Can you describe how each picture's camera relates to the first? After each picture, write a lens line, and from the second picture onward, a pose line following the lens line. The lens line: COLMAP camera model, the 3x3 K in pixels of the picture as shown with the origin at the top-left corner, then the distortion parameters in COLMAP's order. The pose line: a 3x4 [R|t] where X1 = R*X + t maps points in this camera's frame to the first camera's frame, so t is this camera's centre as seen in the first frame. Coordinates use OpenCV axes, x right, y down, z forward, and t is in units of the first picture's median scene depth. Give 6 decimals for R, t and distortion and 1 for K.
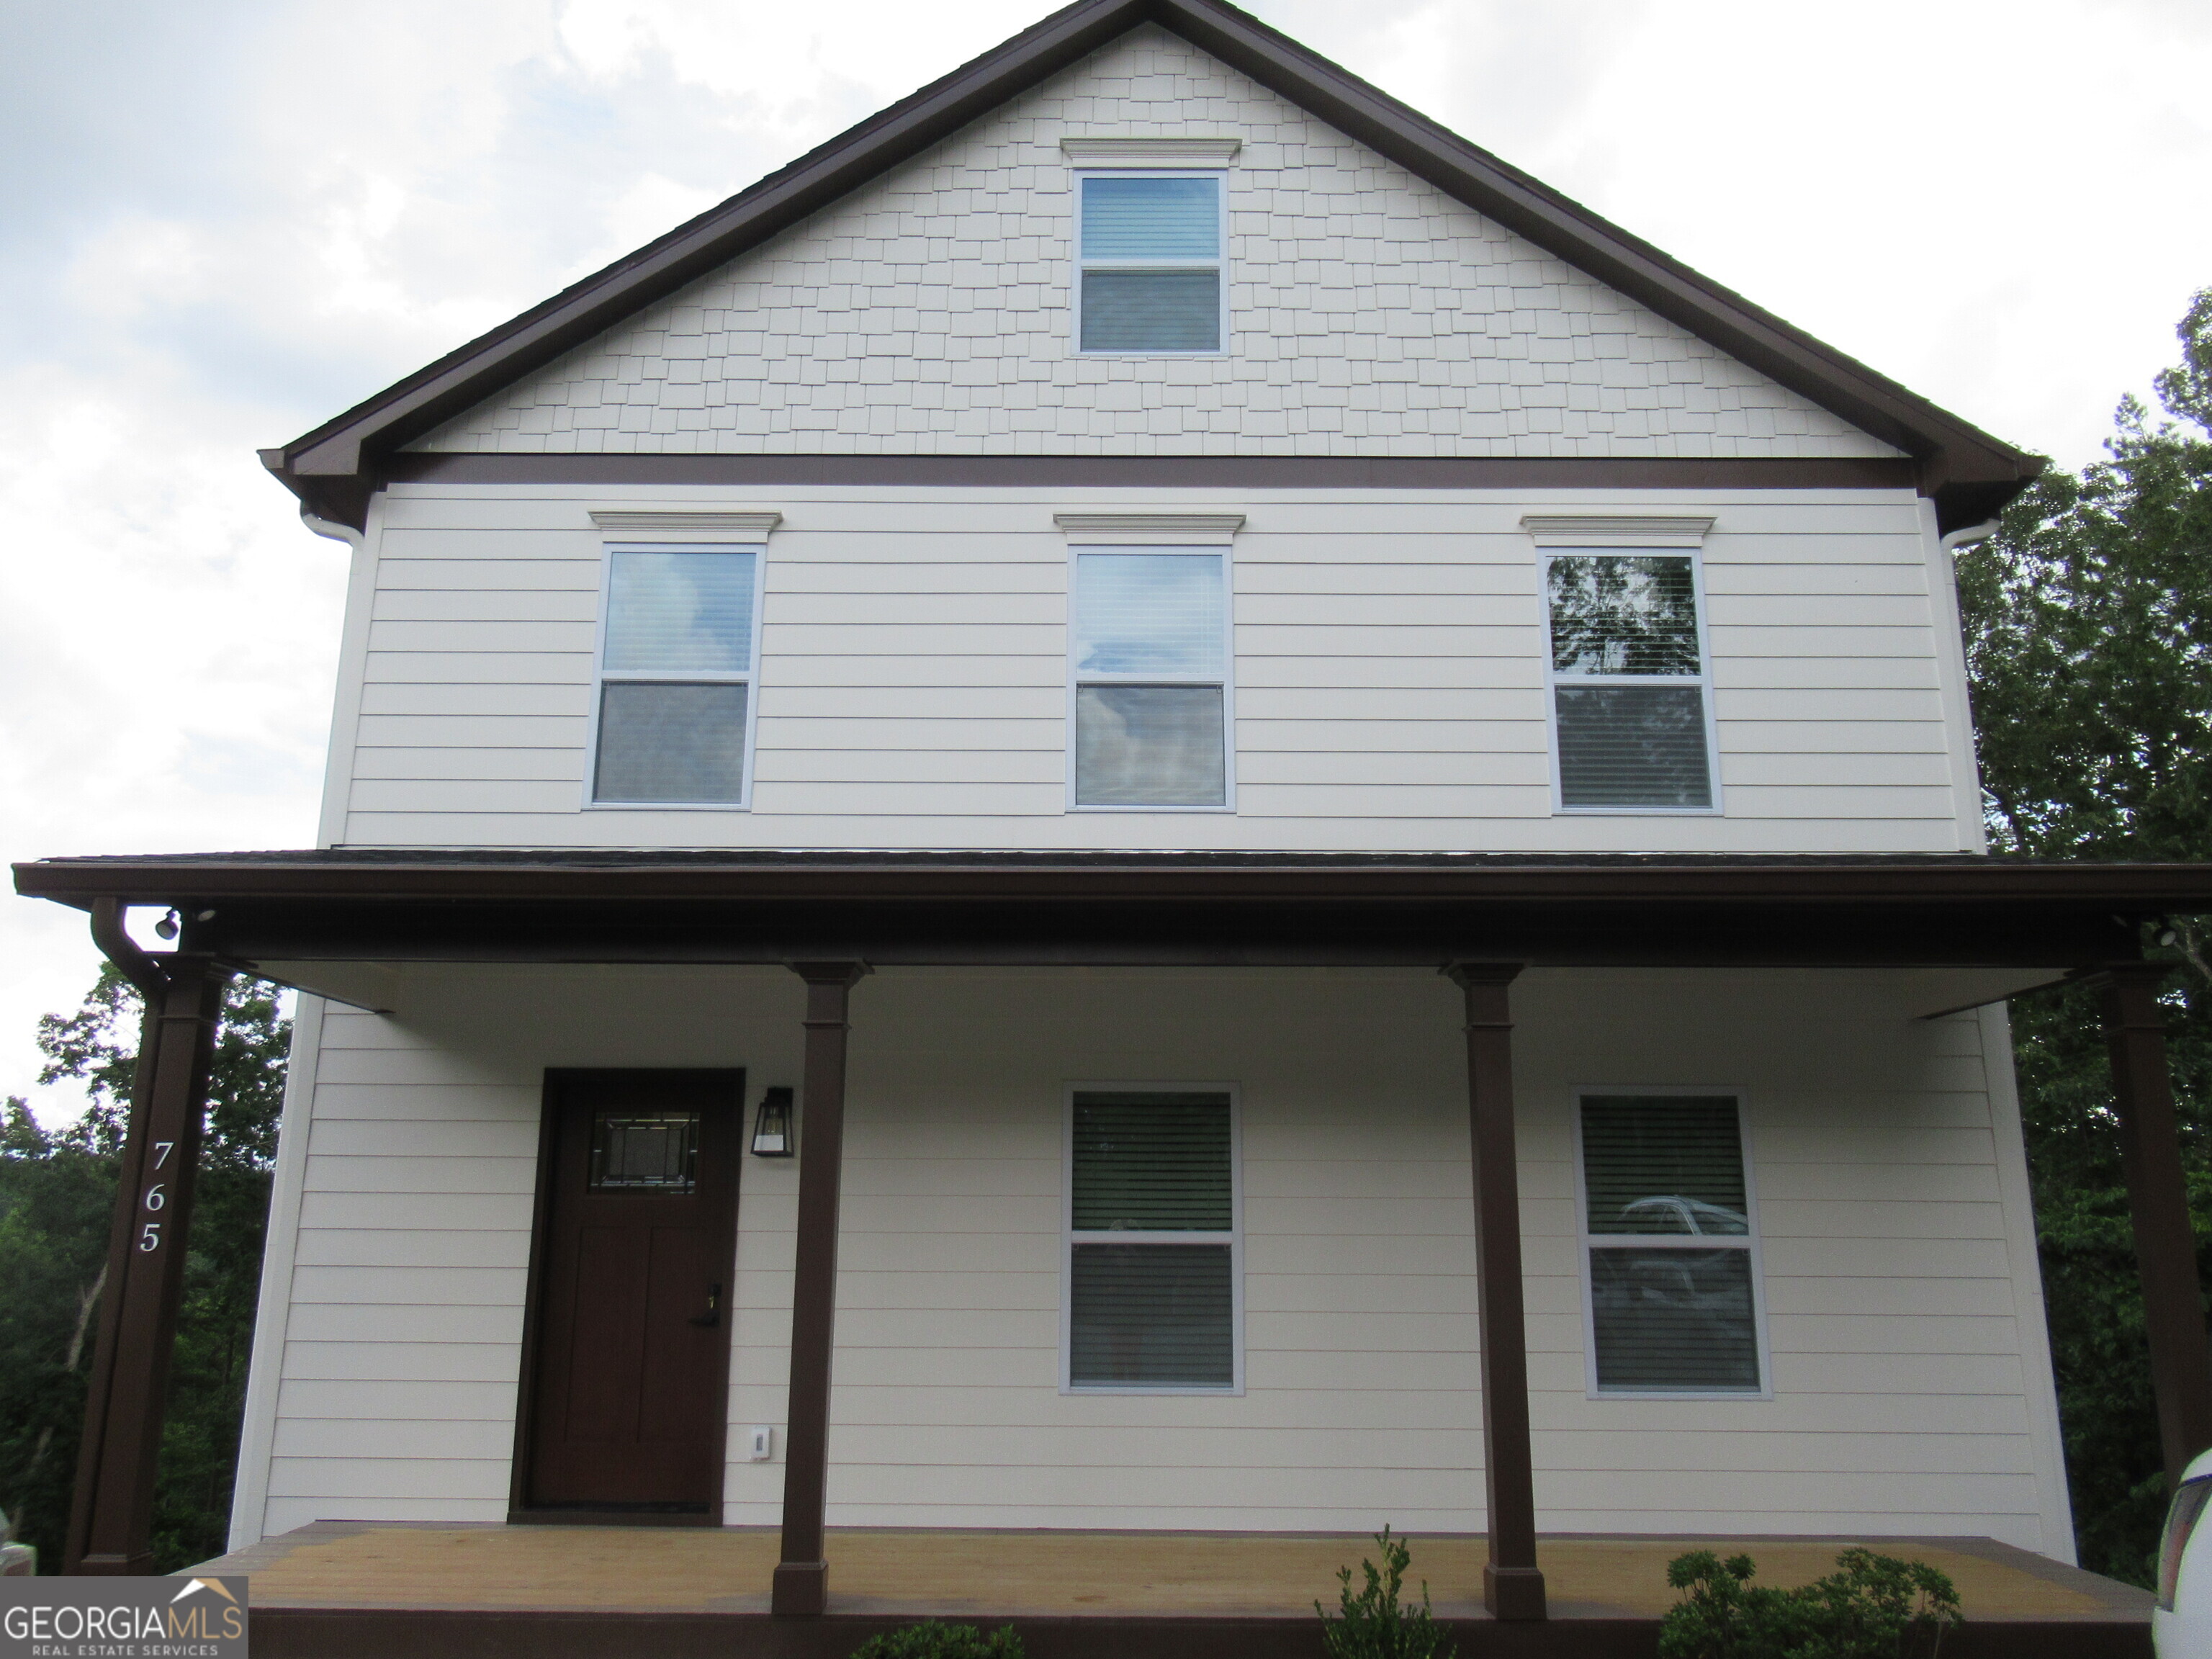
lens RADIAL K [[1646.1, 0, 1100.8], [0, 1646.1, 839.6], [0, 0, 1]] dist [0.001127, -0.009868]
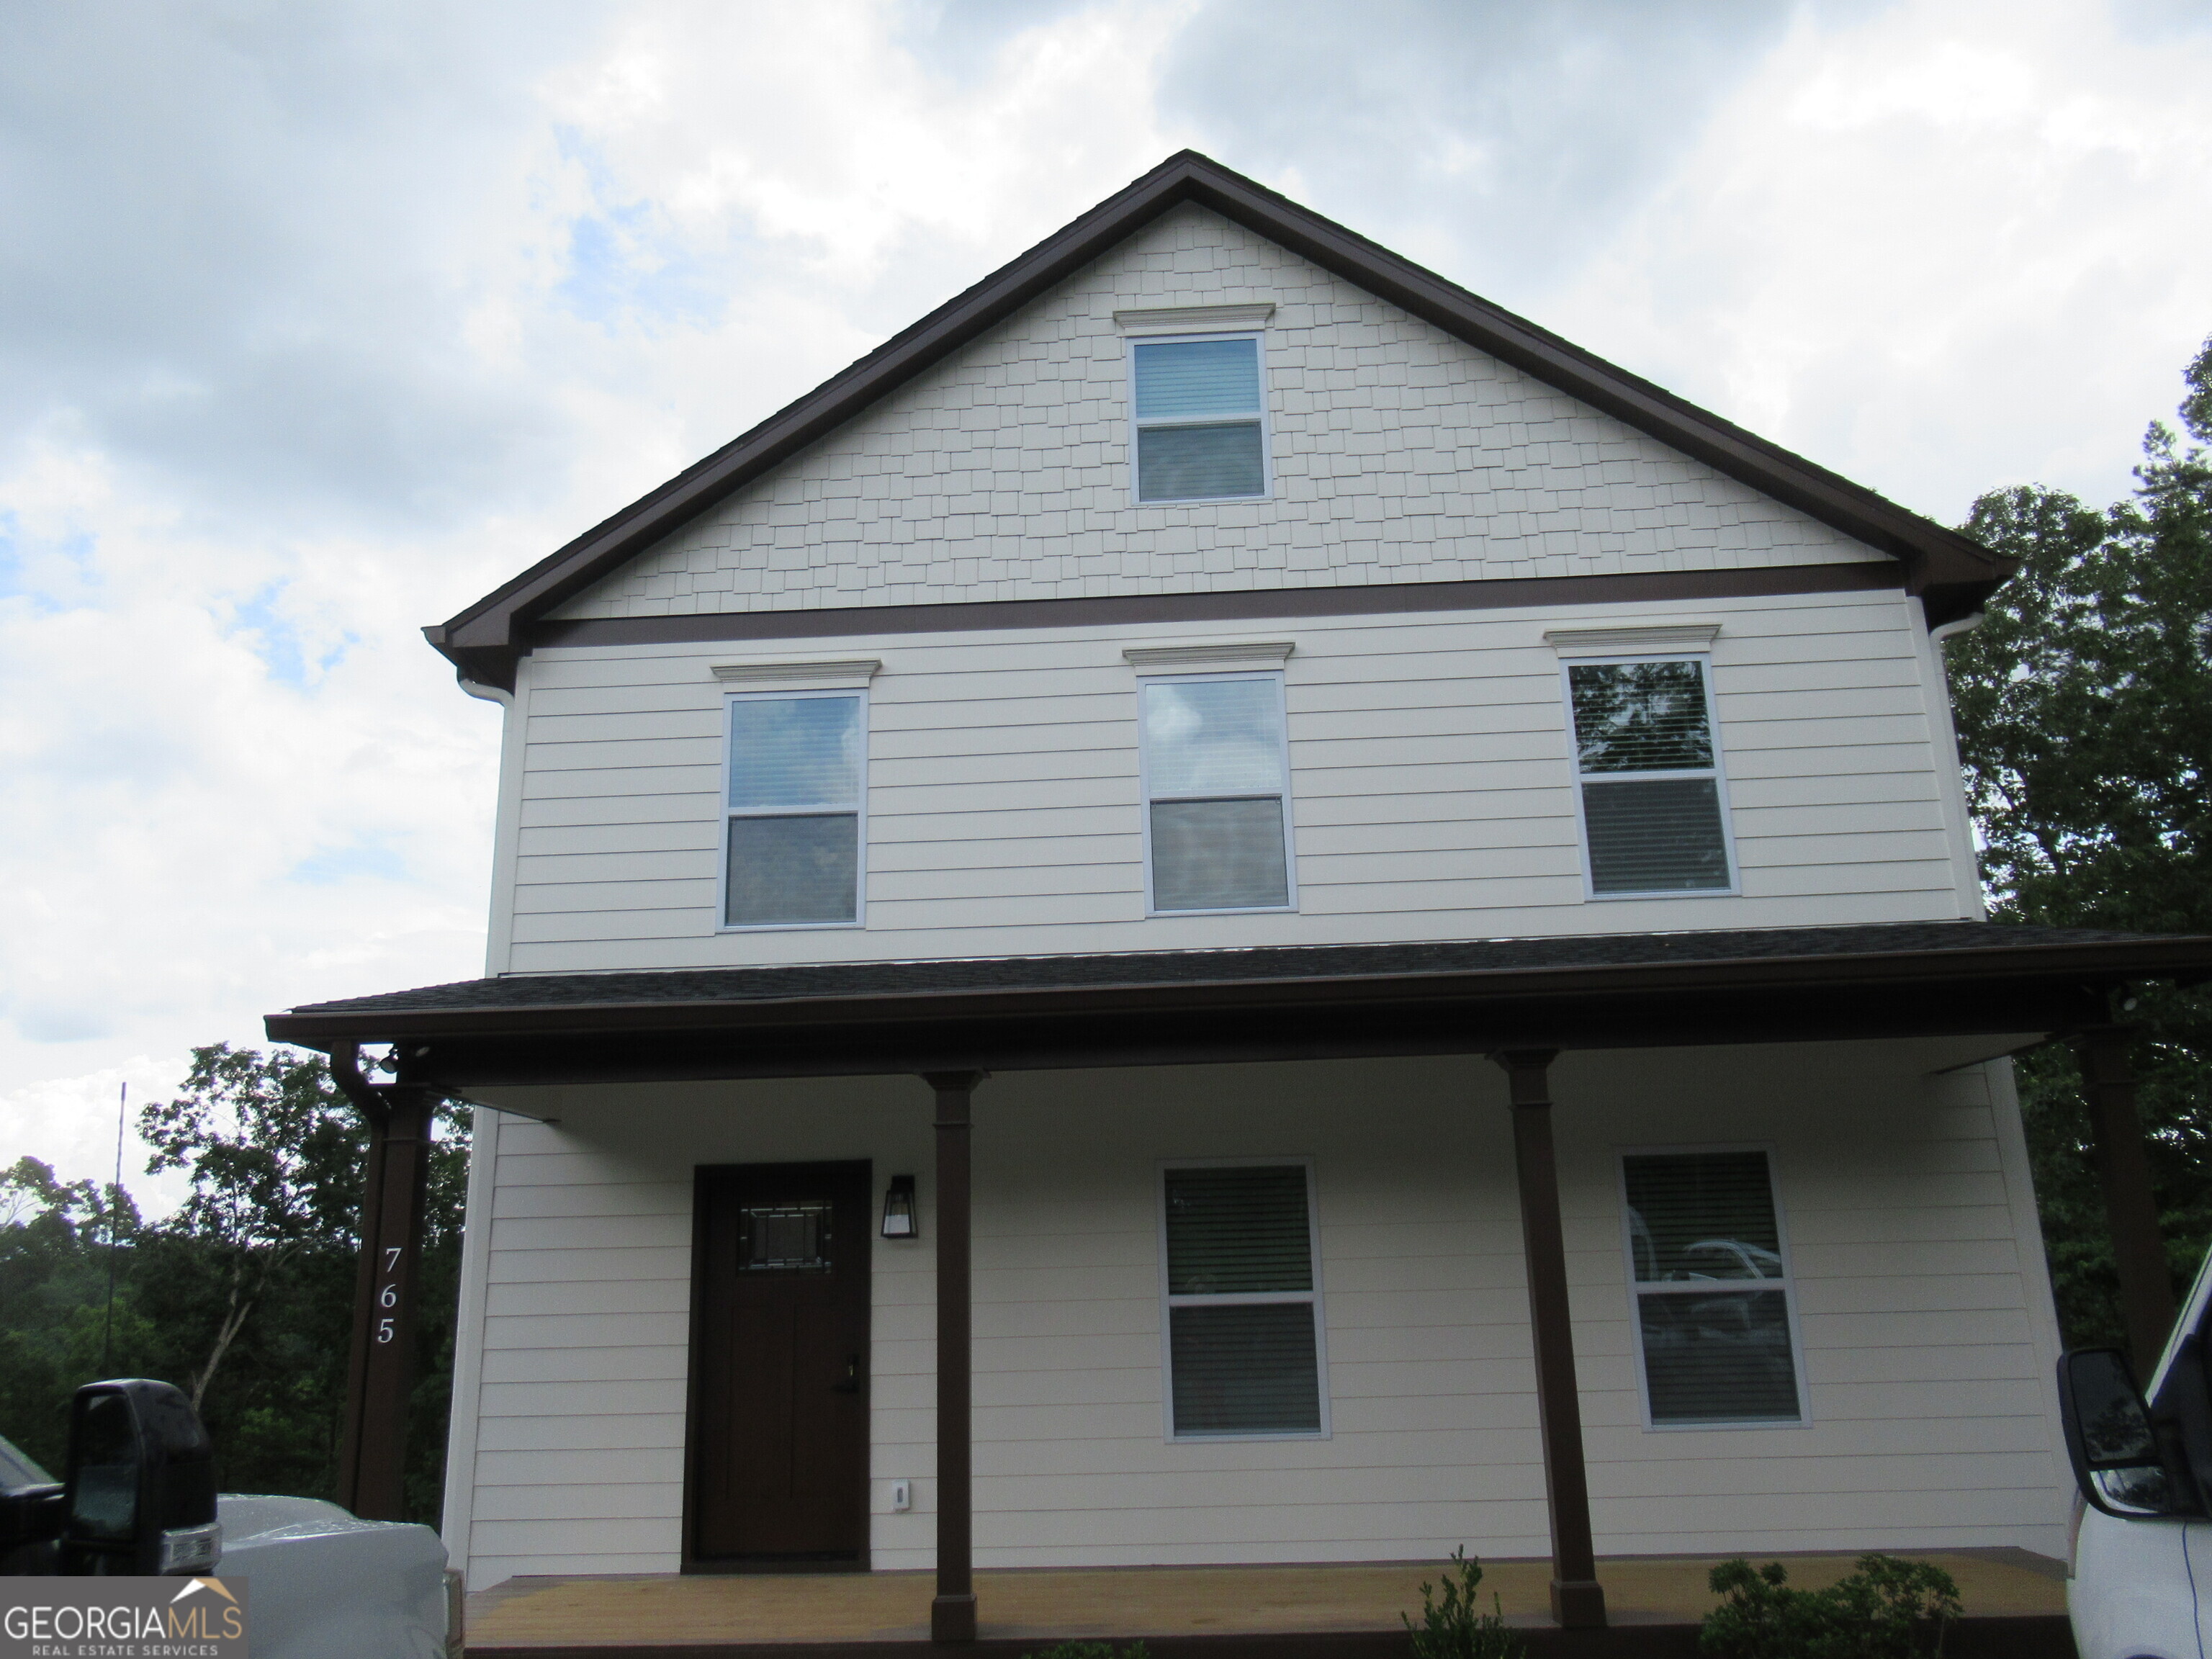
lens RADIAL K [[1646.1, 0, 1100.8], [0, 1646.1, 839.6], [0, 0, 1]] dist [0.001127, -0.009868]
pose [[0.998515, -0.043481, -0.032817, -0.012795], [0.042426, 0.998581, -0.032182, -0.034321], [0.034170, 0.030741, 0.998943, -0.117243]]
